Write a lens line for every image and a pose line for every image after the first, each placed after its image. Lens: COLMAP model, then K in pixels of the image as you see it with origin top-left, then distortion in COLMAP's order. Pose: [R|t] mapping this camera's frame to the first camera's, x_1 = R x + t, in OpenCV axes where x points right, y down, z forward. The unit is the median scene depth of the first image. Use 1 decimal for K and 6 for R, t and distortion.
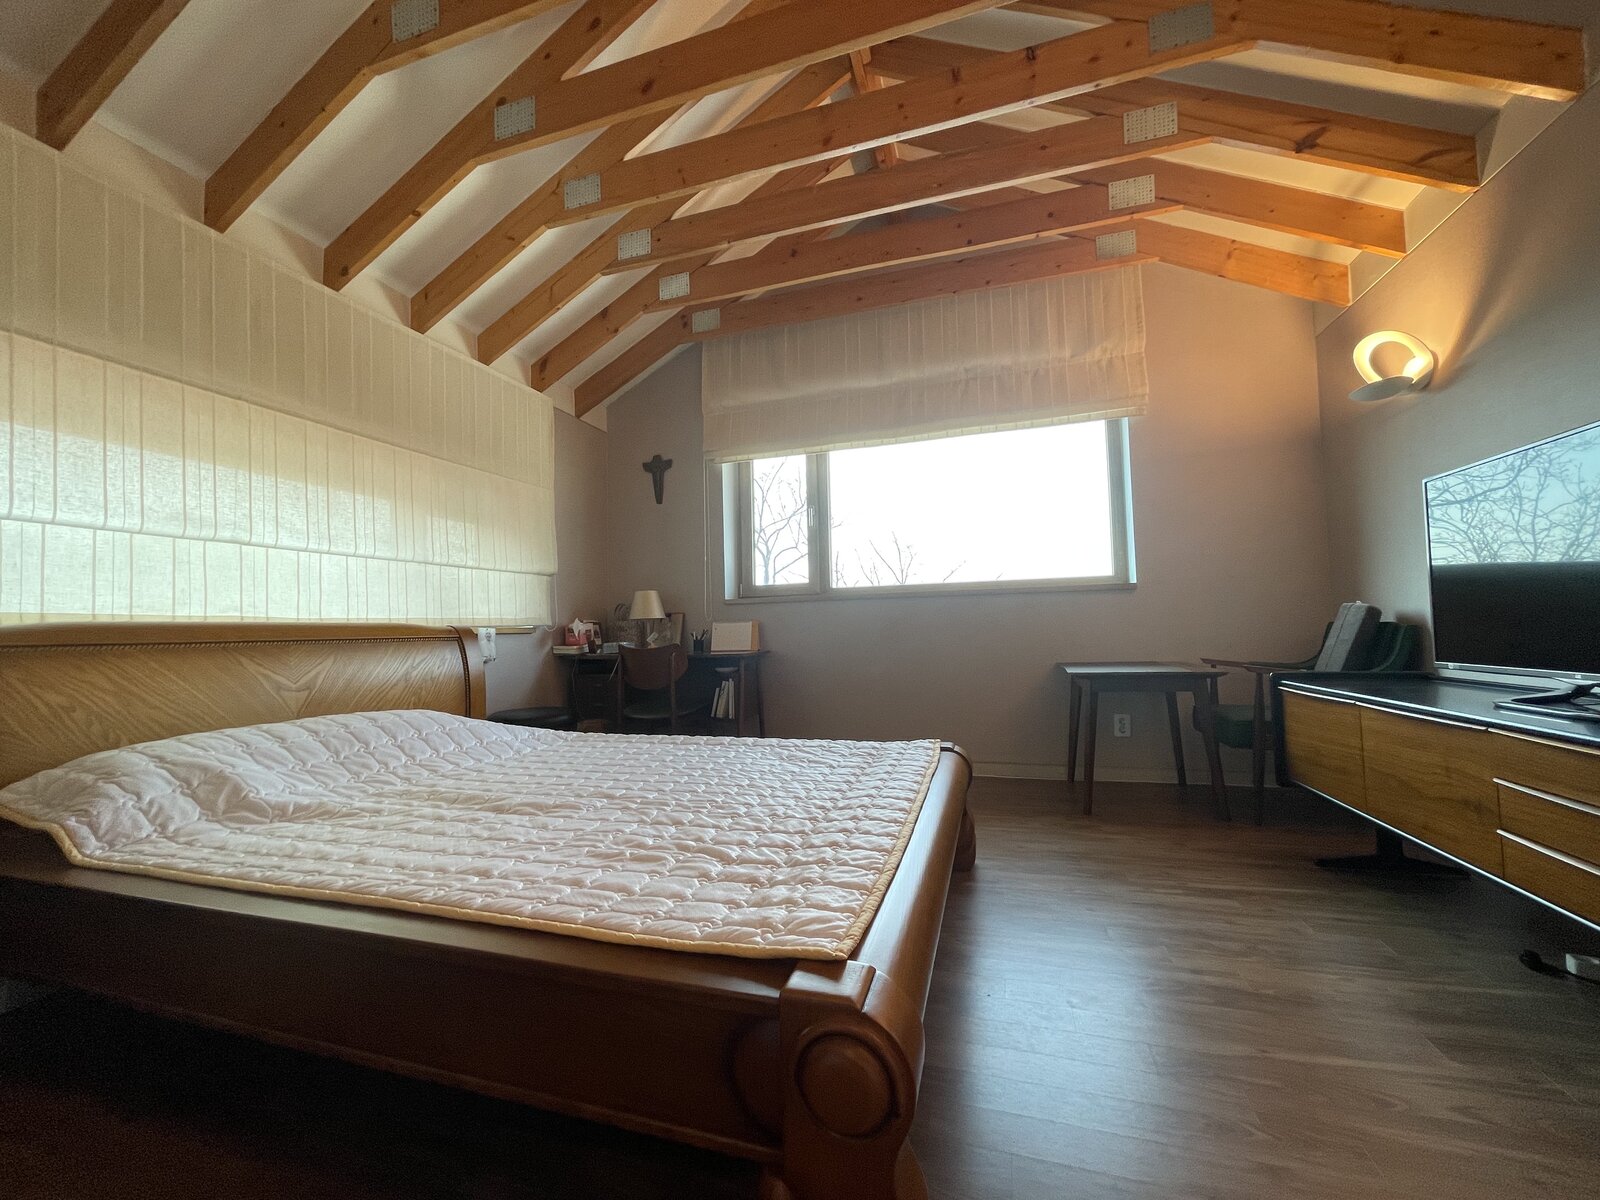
lens RADIAL K [[642.3, 0, 796.6], [0, 642.3, 605.0], [0, 0, 1]] dist [-0.005058, 0.000771]
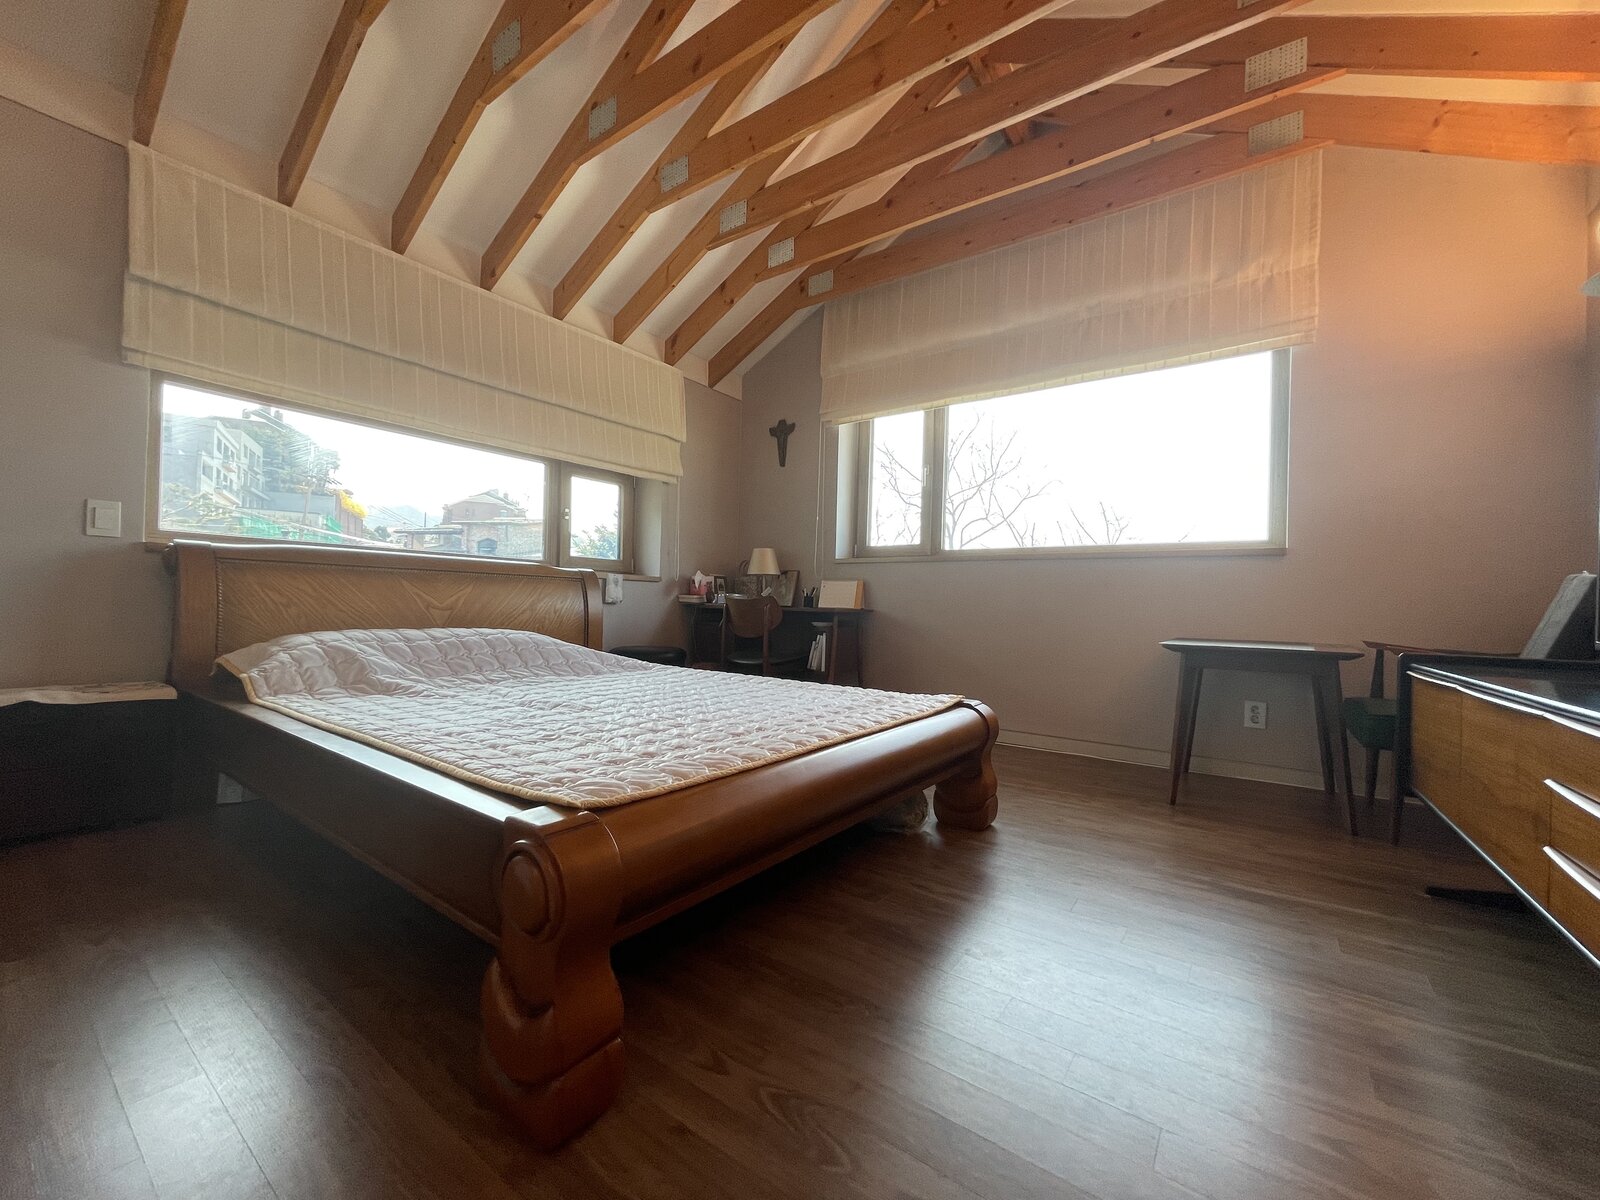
lens RADIAL K [[642.3, 0, 795.4], [0, 642.3, 607.8], [0, 0, 1]] dist [-0.005058, 0.000771]
pose [[0.946268, 0.050896, -0.319352, 0.201888], [-0.036528, 0.998039, 0.050824, 0.025555], [0.321312, -0.036428, 0.946272, 0.002071]]
